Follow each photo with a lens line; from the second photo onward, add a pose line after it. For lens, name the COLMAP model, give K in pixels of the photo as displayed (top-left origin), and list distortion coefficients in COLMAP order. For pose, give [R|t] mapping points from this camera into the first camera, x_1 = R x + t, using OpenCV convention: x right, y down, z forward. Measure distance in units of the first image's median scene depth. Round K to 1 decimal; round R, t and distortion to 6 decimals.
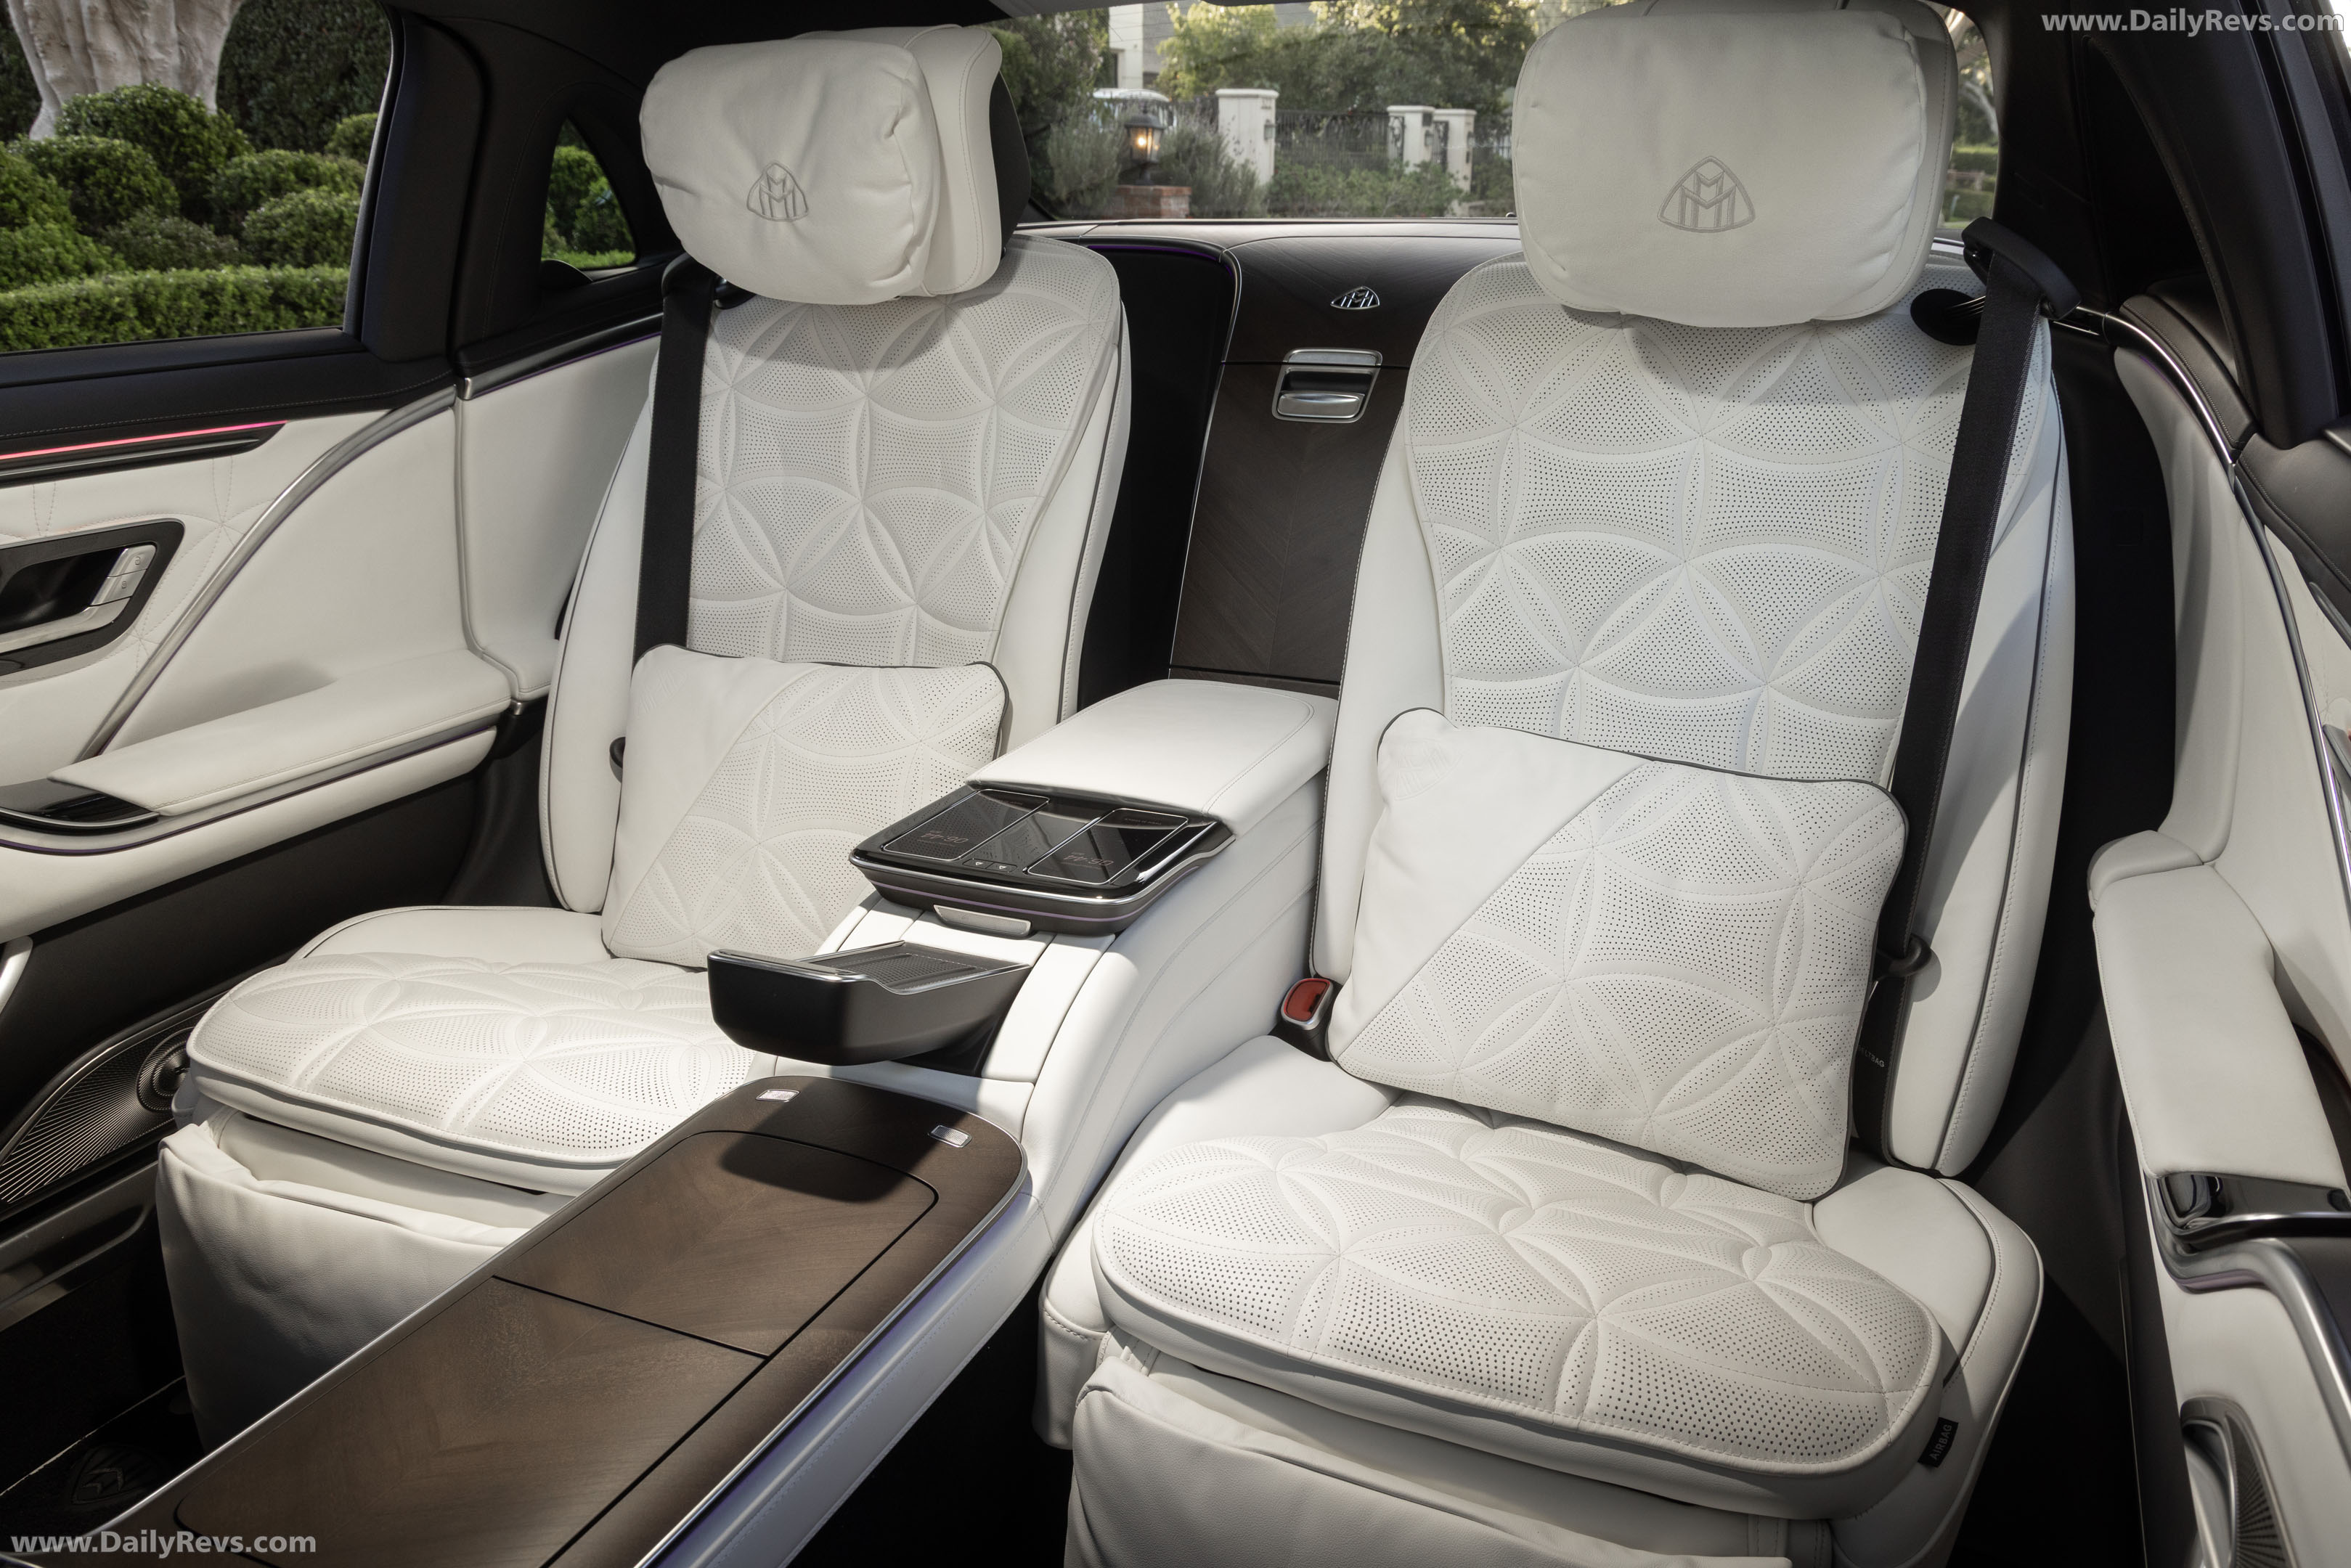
lens RADIAL K [[1729.3, 0, 1255.2], [0, 1729.3, 798.3], [0, 0, 1]] dist [0.009538, 0.000393]
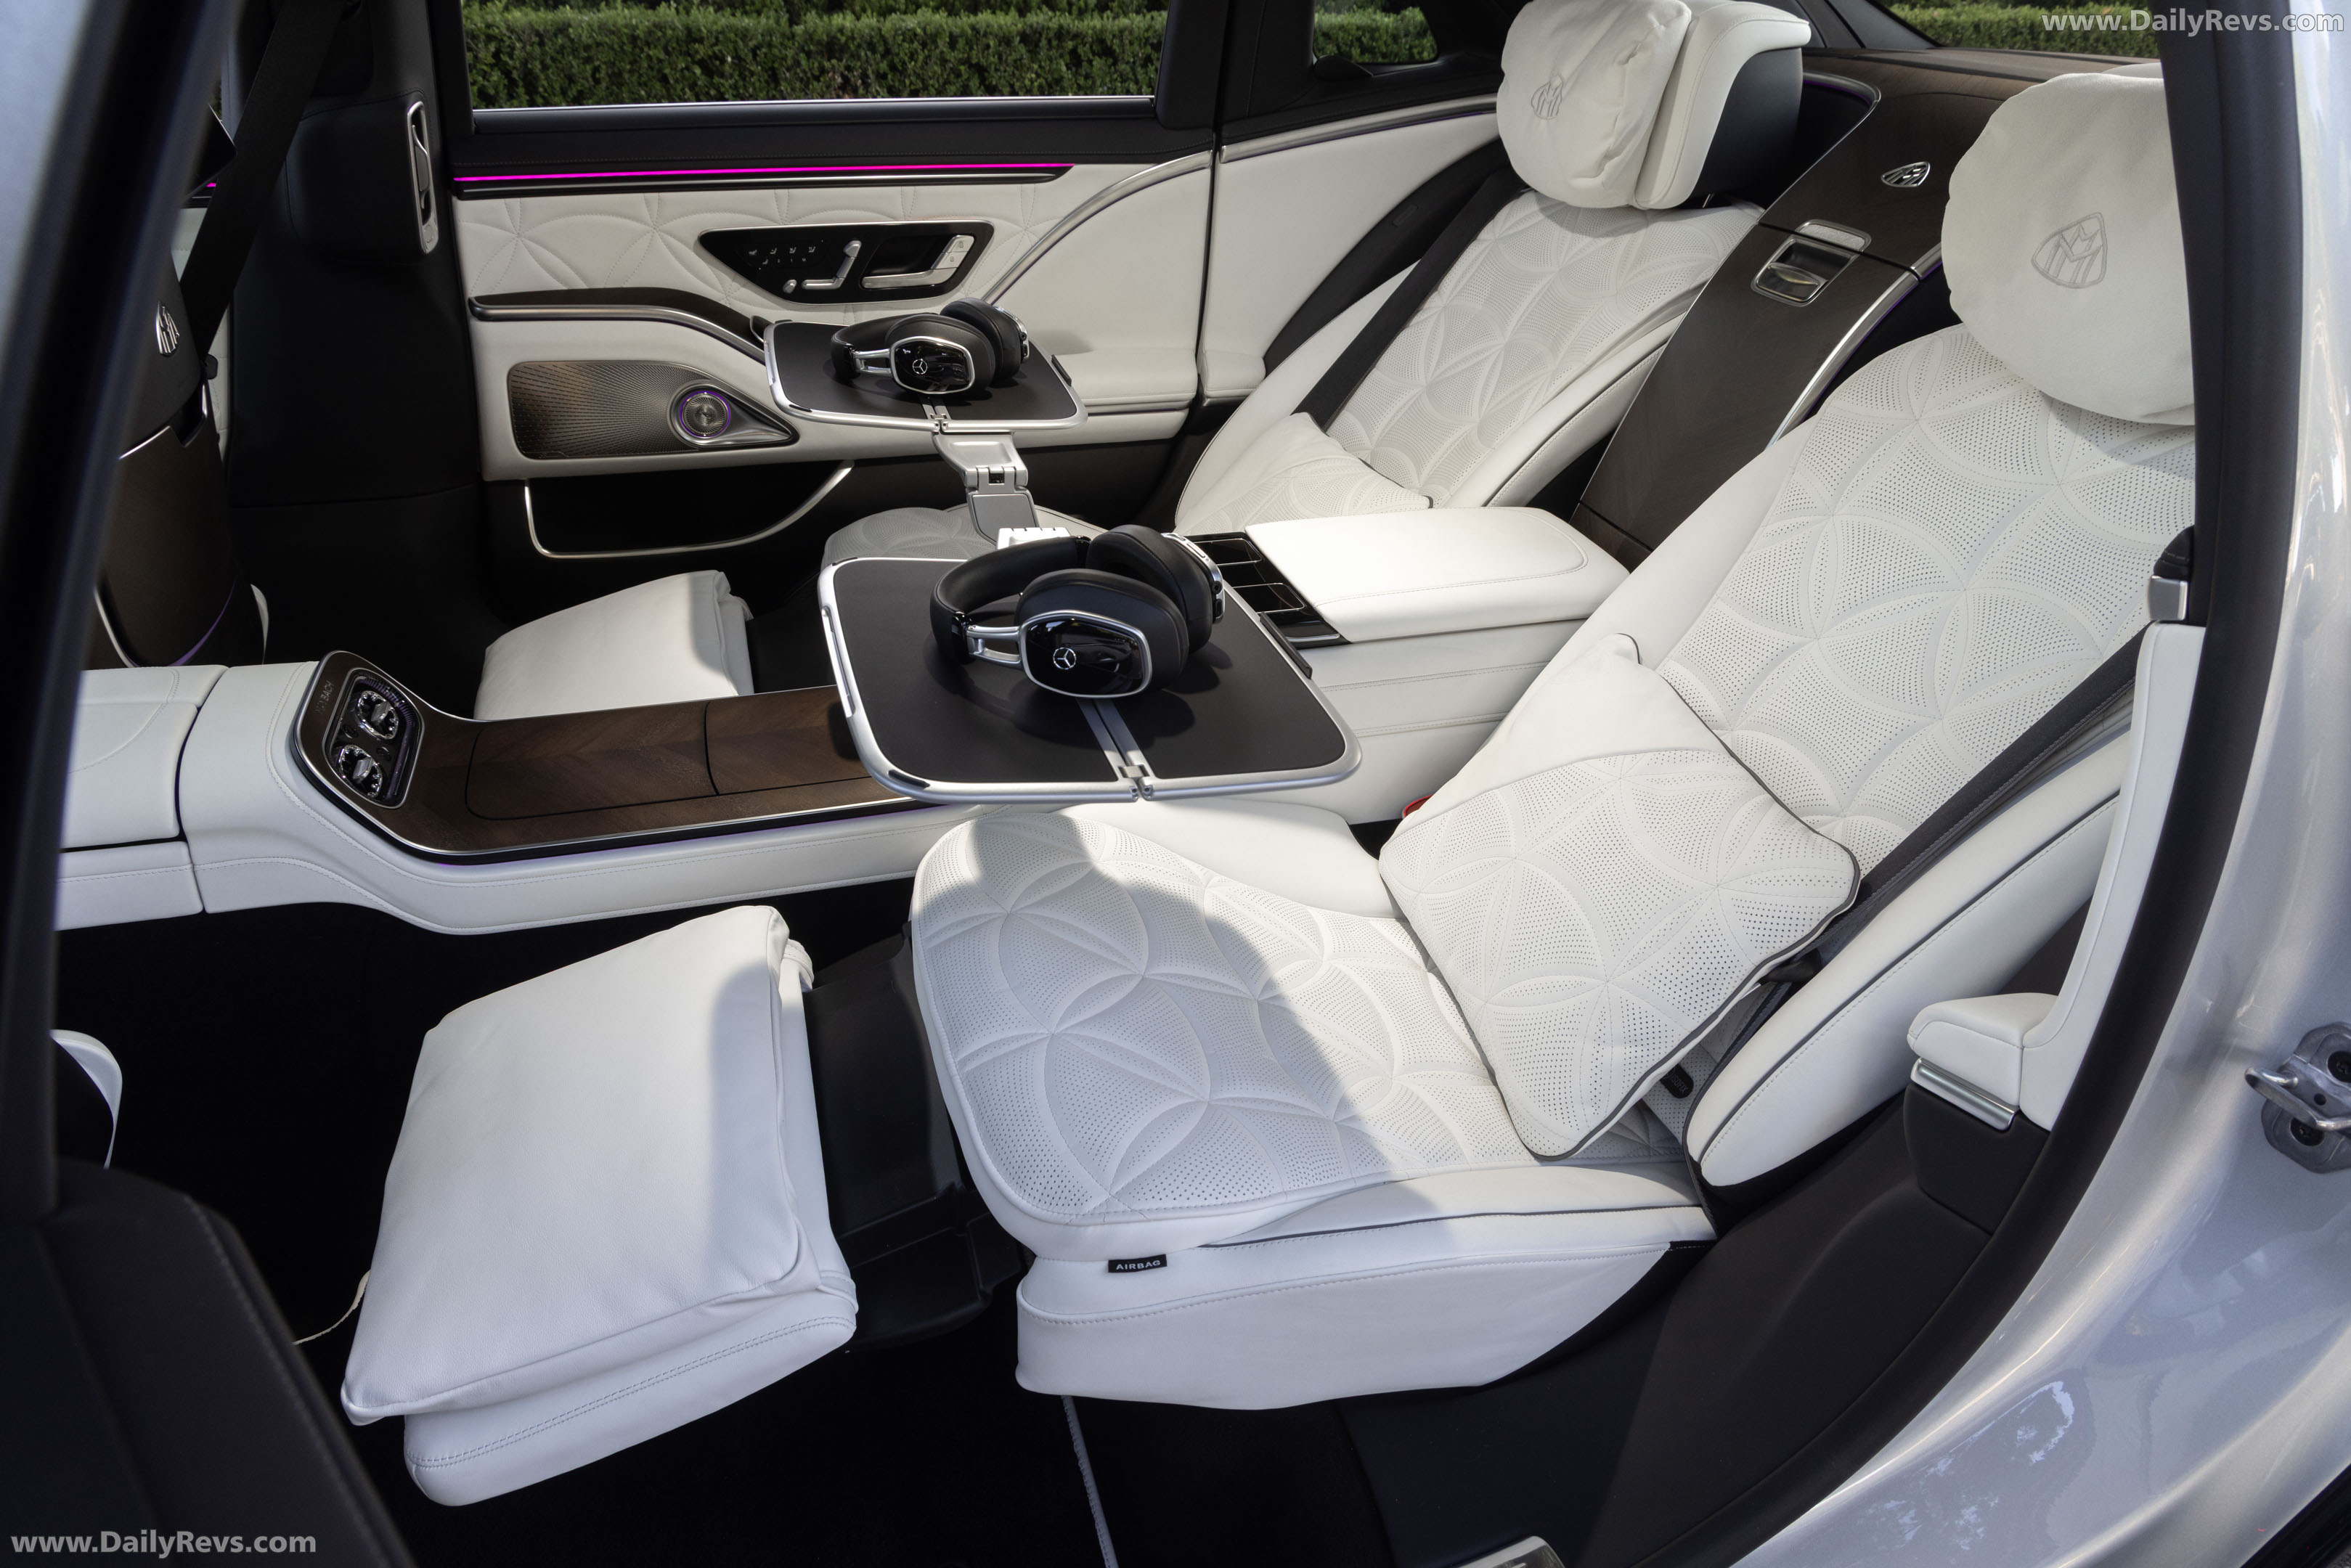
lens RADIAL K [[1596.4, 0, 1185.2], [0, 1596.4, 778.1], [0, 0, 1]] dist [0.007562, 0.000386]
pose [[0.628894, 0.390487, -0.672318, 0.137660], [-0.277464, 0.920509, 0.275095, -0.031914], [0.726296, 0.013538, 0.687249, 0.036328]]
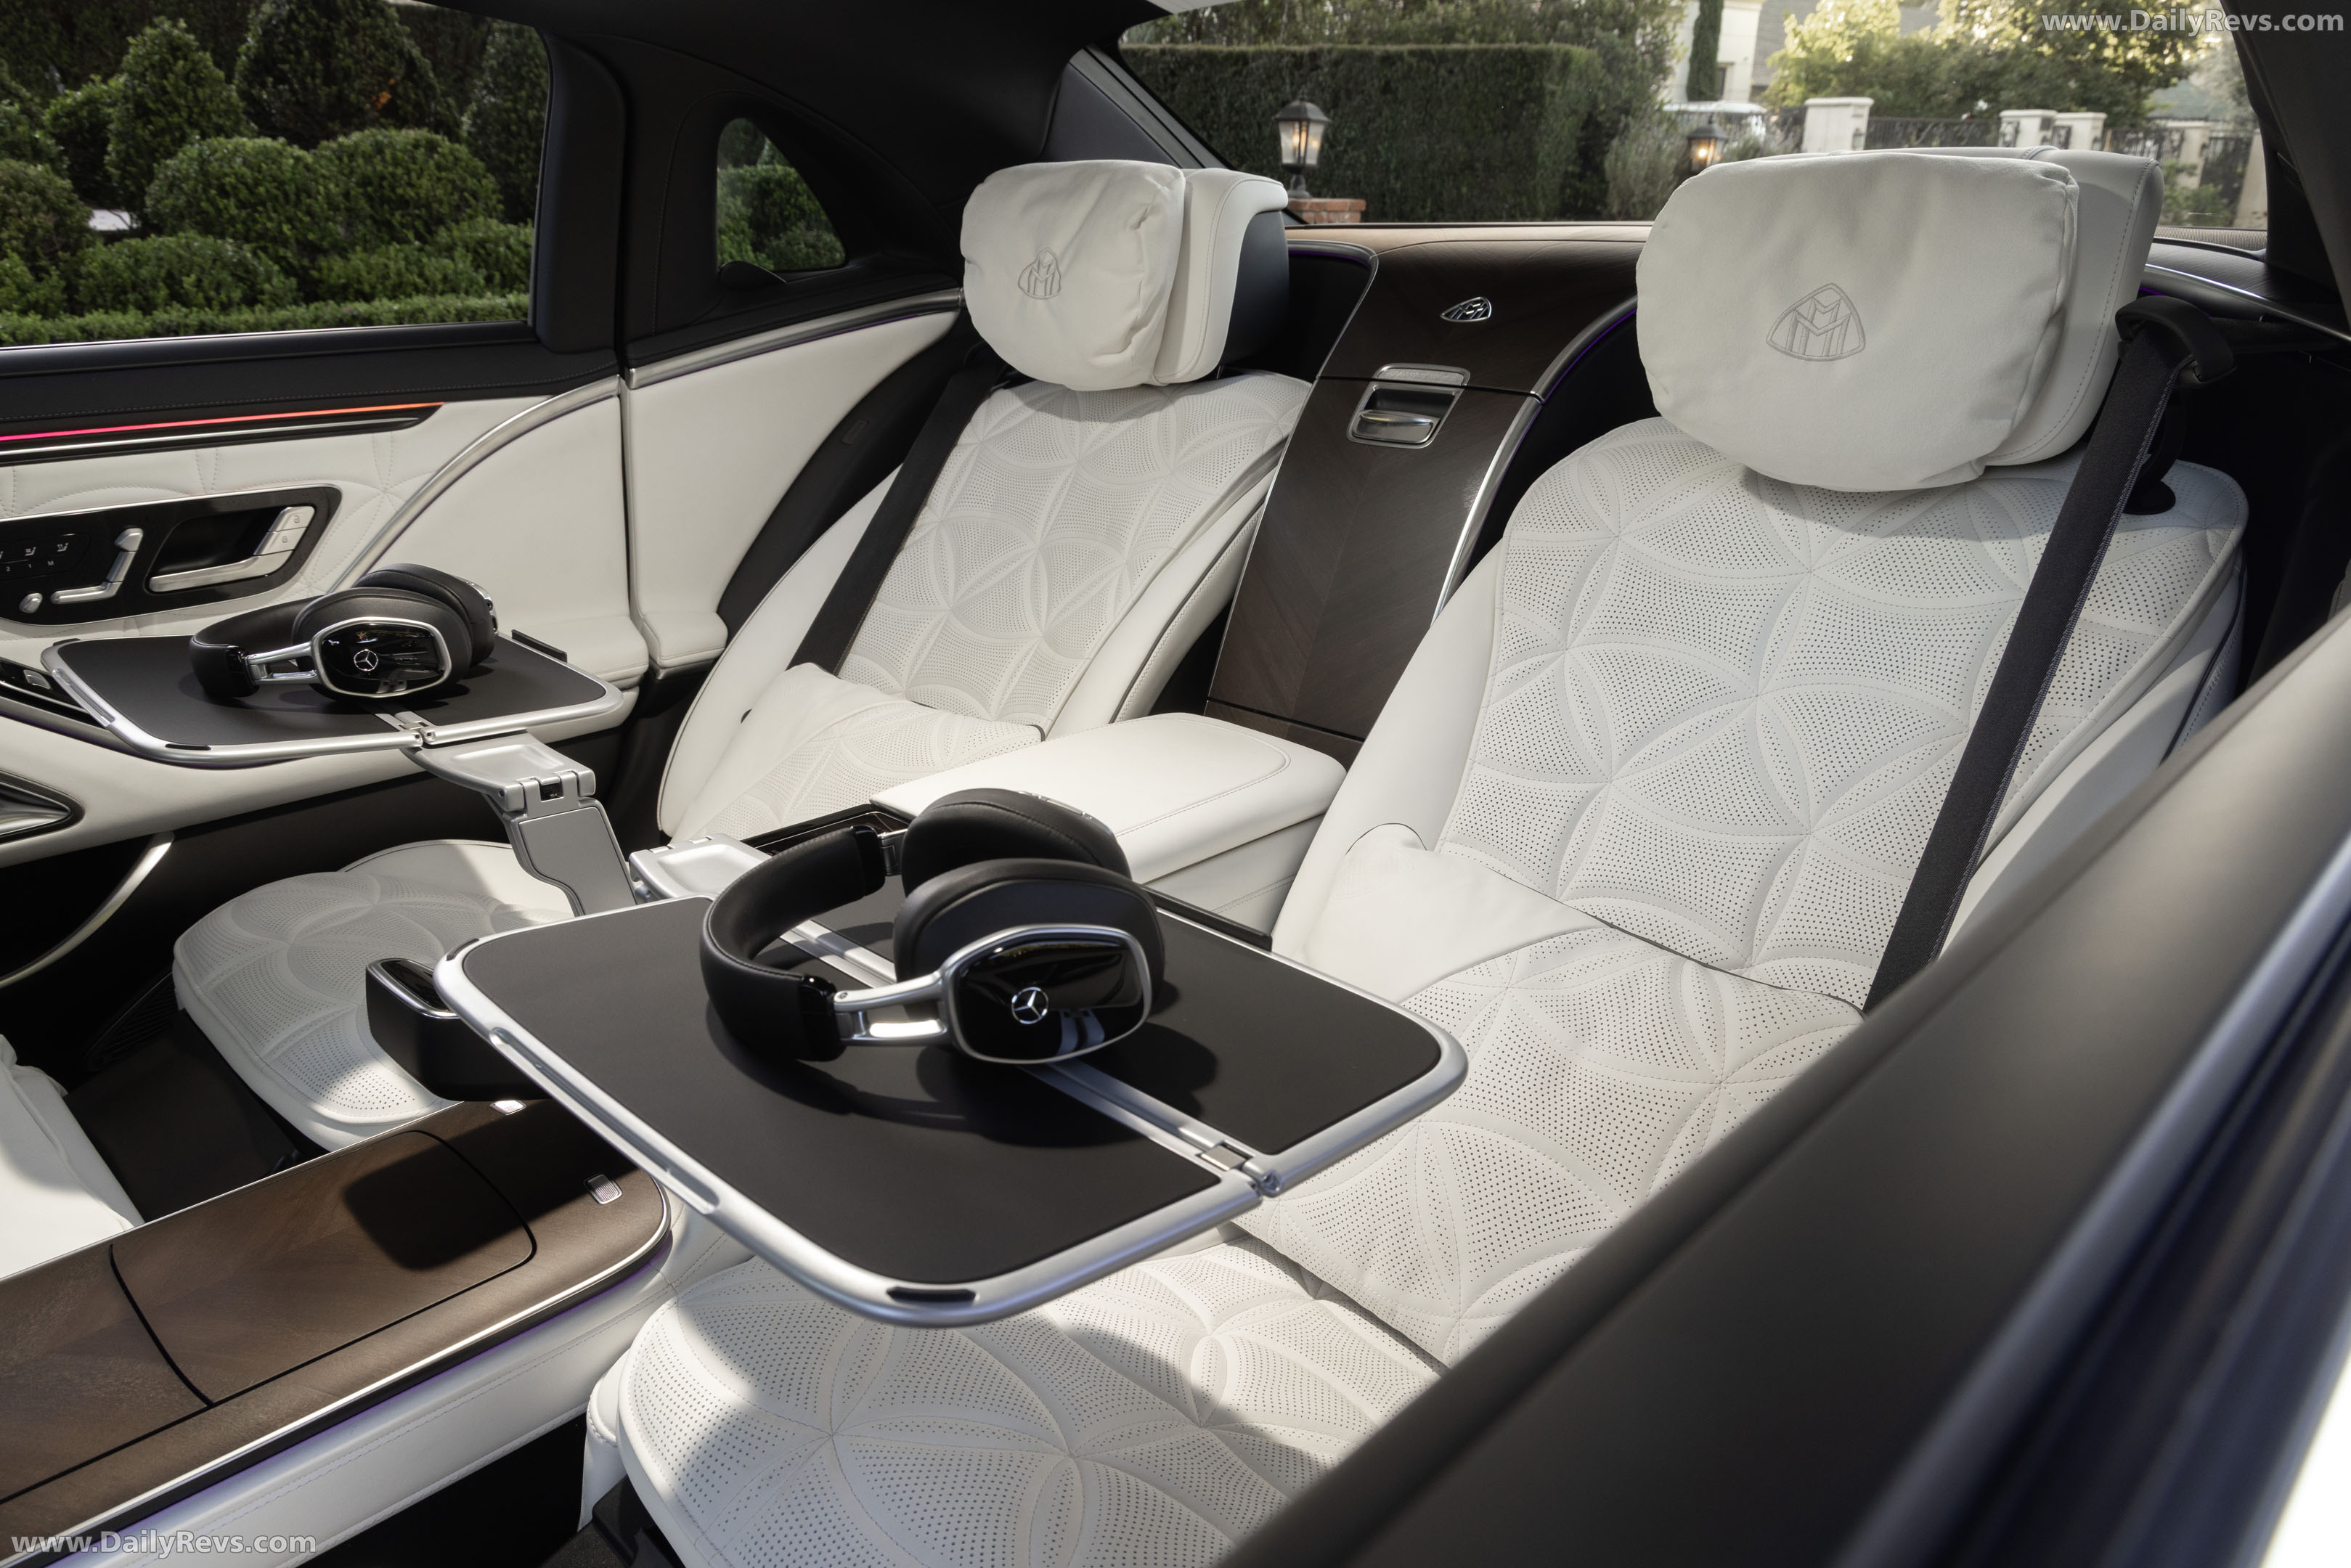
lens RADIAL K [[1596.4, 0, 1185.2], [0, 1596.4, 778.1], [0, 0, 1]] dist [0.007562, 0.000386]
pose [[0.926112, 0.122059, -0.356957, 0.065633], [-0.119579, 0.992398, 0.029101, -0.014751], [0.357796, 0.015733, 0.933667, 0.048396]]
